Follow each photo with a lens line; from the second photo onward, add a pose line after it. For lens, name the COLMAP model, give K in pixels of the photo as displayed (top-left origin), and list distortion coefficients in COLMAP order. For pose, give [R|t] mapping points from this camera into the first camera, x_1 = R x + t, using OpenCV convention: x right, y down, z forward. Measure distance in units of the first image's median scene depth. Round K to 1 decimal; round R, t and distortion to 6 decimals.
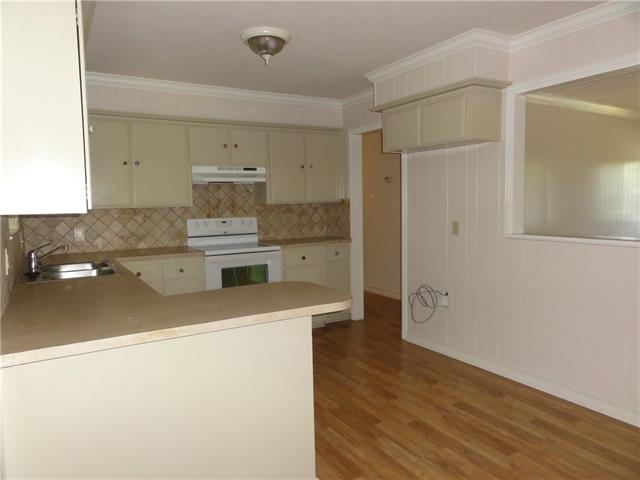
lens RADIAL K [[456.7, 0, 318.5], [0, 456.7, 241.1], [0, 0, 1]] dist [0.000393, 0.004630]
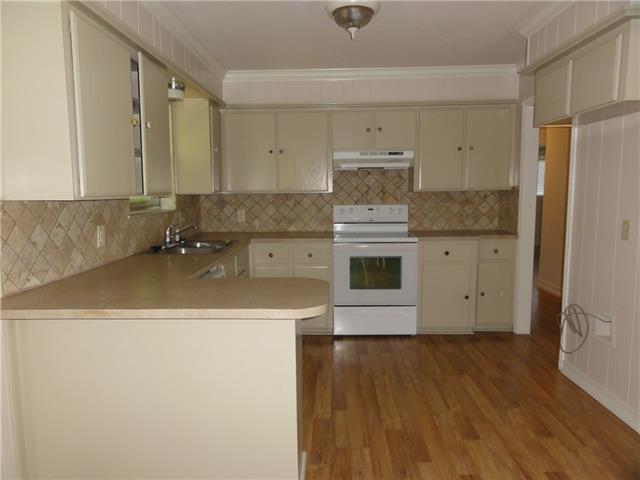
lens RADIAL K [[456.7, 0, 319.9], [0, 456.7, 240.8], [0, 0, 1]] dist [0.000393, 0.004630]
pose [[0.841522, 0.072452, -0.535343, 0.244656], [-0.054167, 0.997288, 0.049824, -0.018635], [0.537501, -0.012931, 0.843164, 0.134799]]
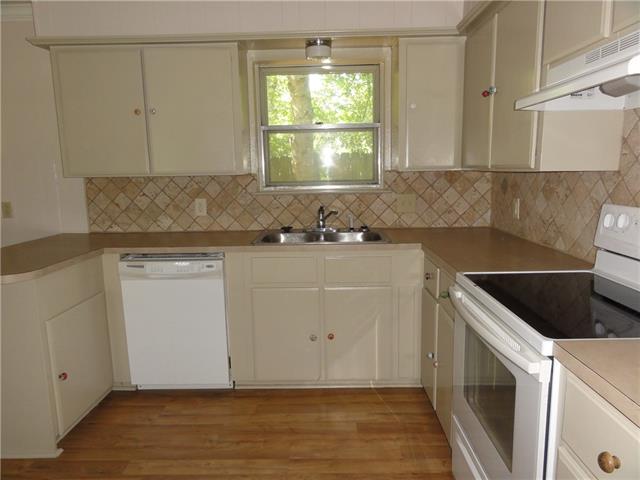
lens RADIAL K [[456.7, 0, 320.2], [0, 456.7, 234.9], [0, 0, 1]] dist [0.000393, 0.004630]
pose [[-0.523522, 0.153911, -0.837995, 0.205846], [-0.045596, 0.977078, 0.207941, -0.077397], [0.850792, 0.147071, -0.504504, 0.814159]]
